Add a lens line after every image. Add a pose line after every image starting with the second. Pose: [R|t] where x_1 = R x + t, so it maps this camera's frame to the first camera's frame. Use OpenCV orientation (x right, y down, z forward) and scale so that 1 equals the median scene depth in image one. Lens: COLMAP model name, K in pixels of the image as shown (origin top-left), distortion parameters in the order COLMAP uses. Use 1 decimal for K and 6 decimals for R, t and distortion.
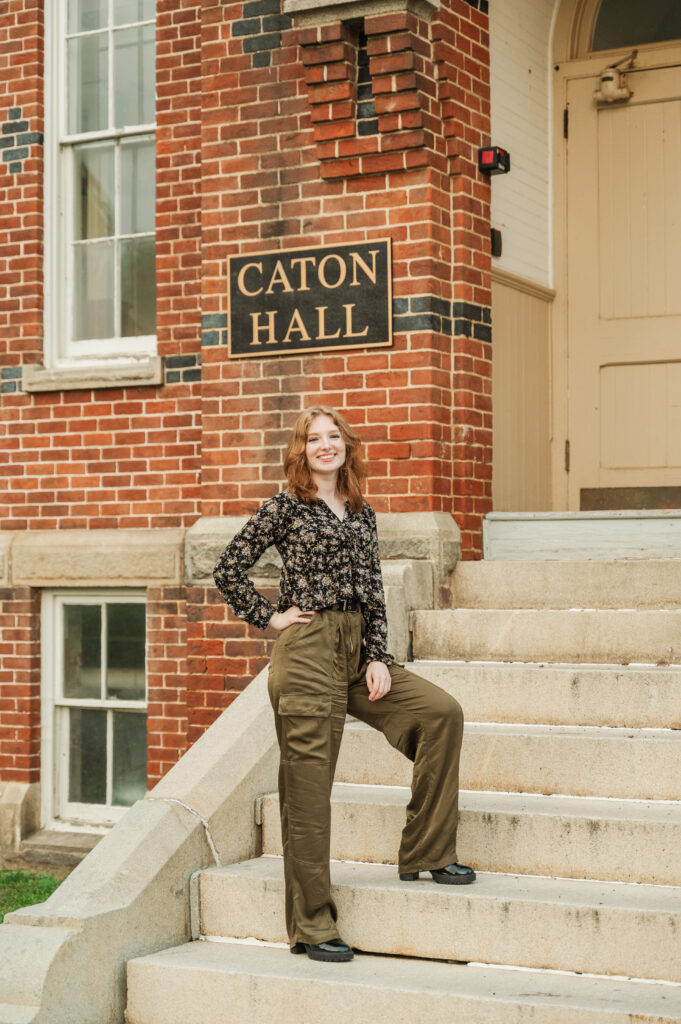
lens RADIAL K [[1910.2, 0, 355.8], [0, 1910.2, 513.6], [0, 0, 1]] dist [0.016198, -0.060449]
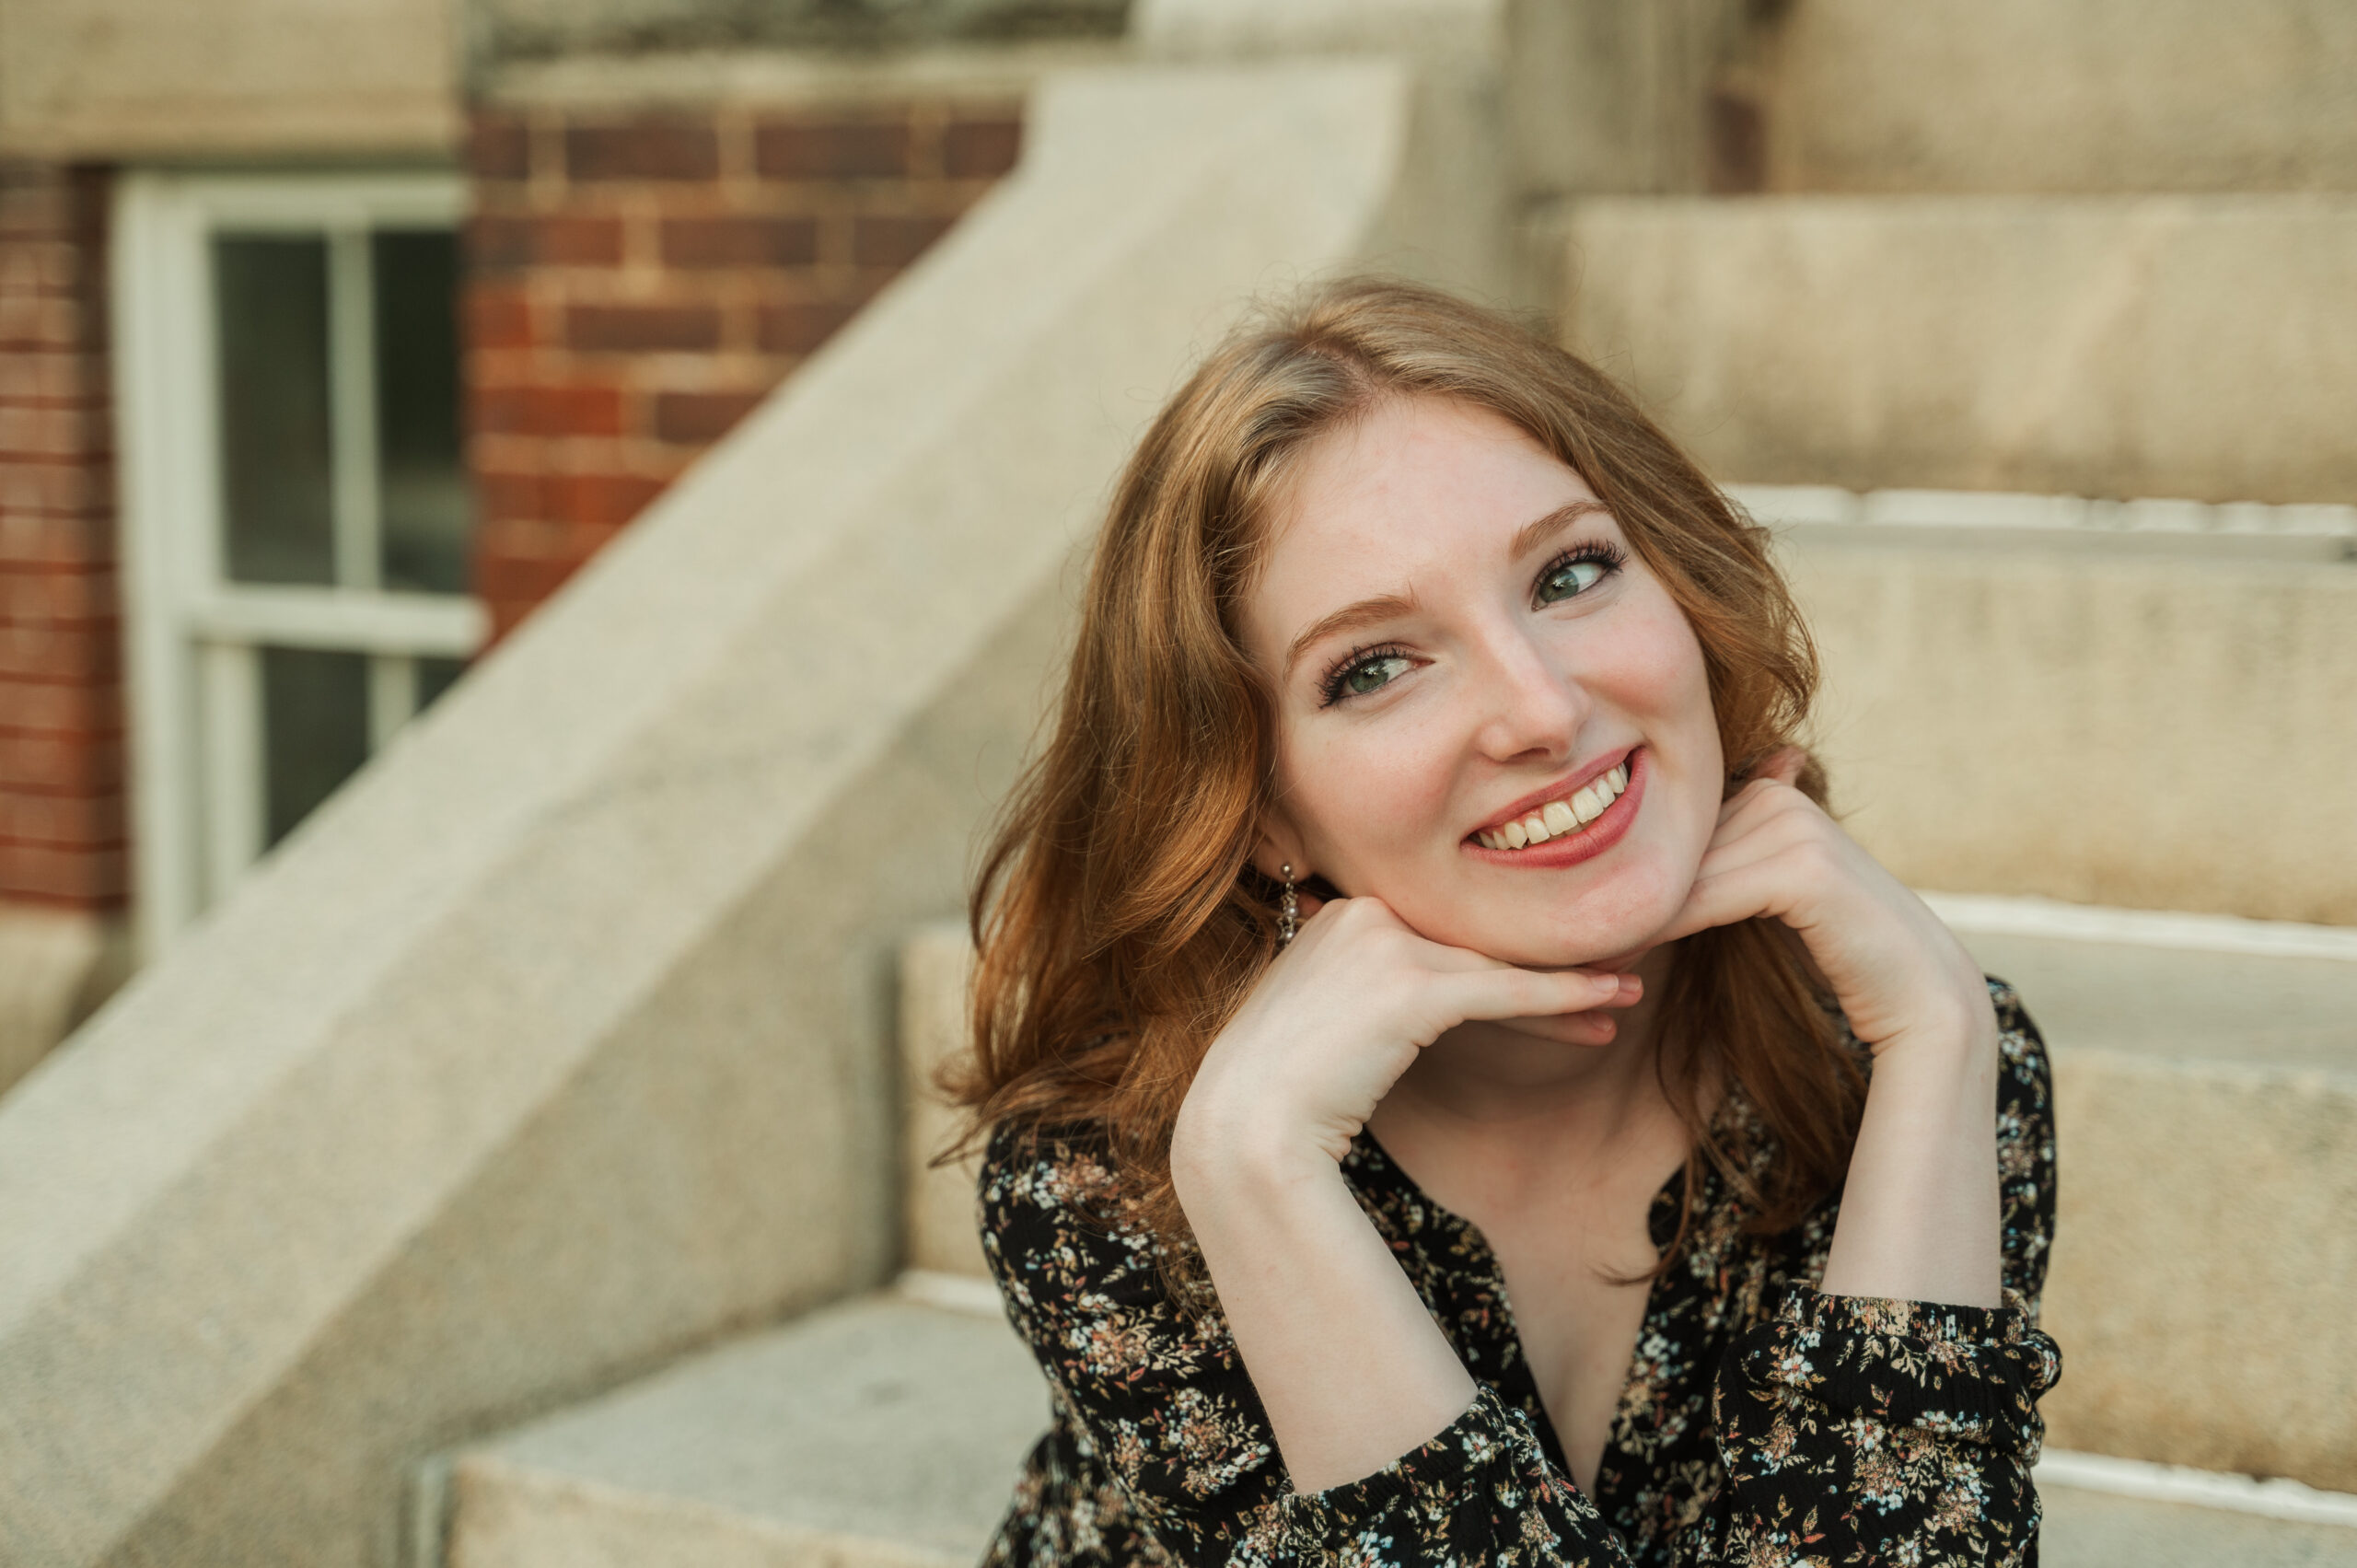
lens RADIAL K [[4424.4, 0, 1178.5], [0, 4424.4, 784.0], [0, 0, 1]] dist [0.060094, 0.130889]
pose [[0.996589, 0.005497, -0.082337, 0.027530], [0.007958, 0.986727, 0.162194, 0.034014], [0.082135, -0.162296, 0.983318, 0.544742]]
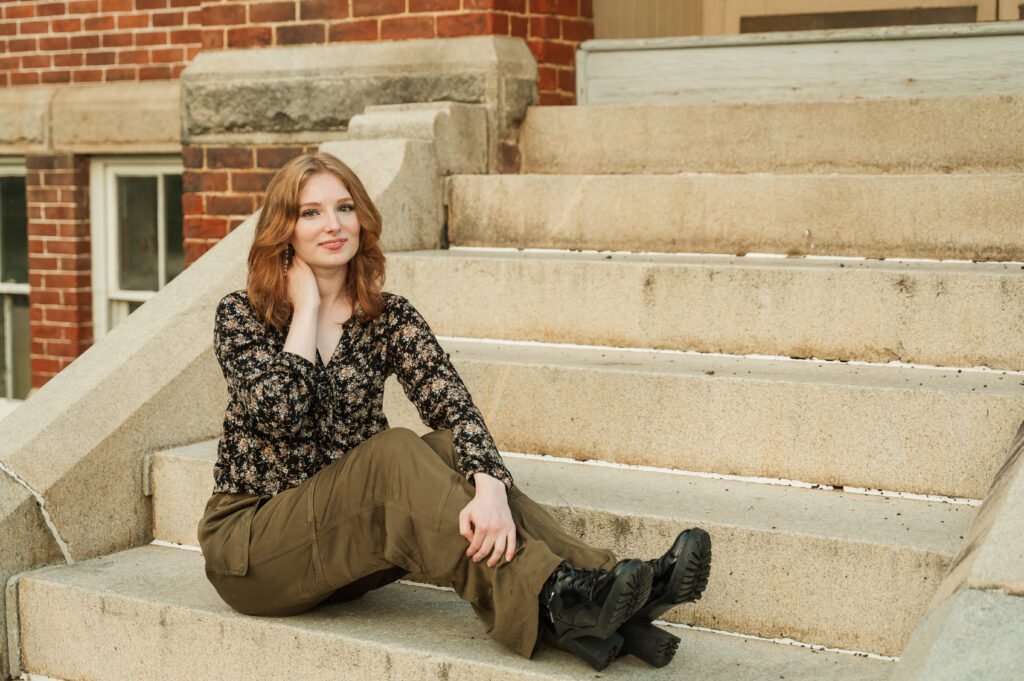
lens RADIAL K [[1757.3, 0, 491.2], [0, 1757.3, 339.5], [0, 0, 1]] dist [0.012058, 0.090613]
pose [[0.995258, 0.010685, -0.096686, 0.100038], [0.001967, 0.991535, 0.129827, 0.025084], [0.097255, -0.129402, 0.986811, 0.338175]]
